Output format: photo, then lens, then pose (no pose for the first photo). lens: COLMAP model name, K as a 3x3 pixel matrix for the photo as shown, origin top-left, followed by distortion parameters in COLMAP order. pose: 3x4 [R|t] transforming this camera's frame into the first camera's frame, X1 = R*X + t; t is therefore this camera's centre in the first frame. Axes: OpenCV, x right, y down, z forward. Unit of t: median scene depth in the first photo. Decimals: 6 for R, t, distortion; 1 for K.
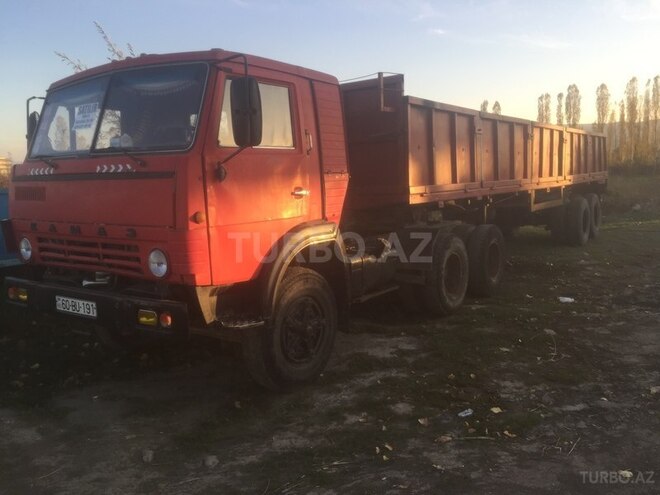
lens RADIAL K [[570.6, 0, 330.0], [0, 570.6, 247.5], [0, 0, 1]] dist [0.071208, -0.015480]
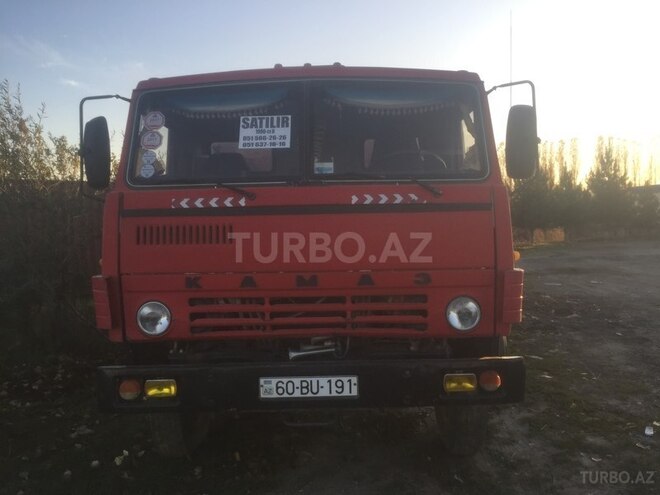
lens RADIAL K [[570.6, 0, 330.0], [0, 570.6, 247.5], [0, 0, 1]] dist [0.071208, -0.015480]
pose [[0.823336, -0.013734, 0.567388, -0.823508], [0.070154, 0.994503, -0.077728, -0.014541], [-0.563202, 0.103801, 0.819774, 0.381746]]
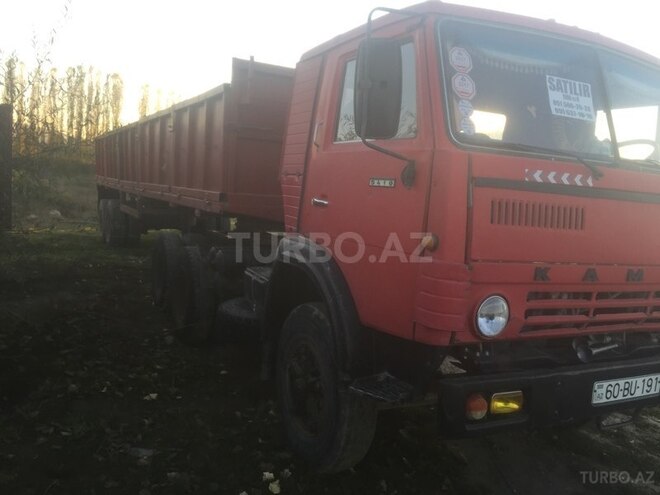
lens RADIAL K [[570.6, 0, 330.0], [0, 570.6, 247.5], [0, 0, 1]] dist [0.071208, -0.015480]
pose [[0.417318, -0.033459, 0.908145, -1.197964], [0.018661, 0.999427, 0.028247, -0.088329], [-0.908569, 0.005159, 0.417703, 1.034165]]
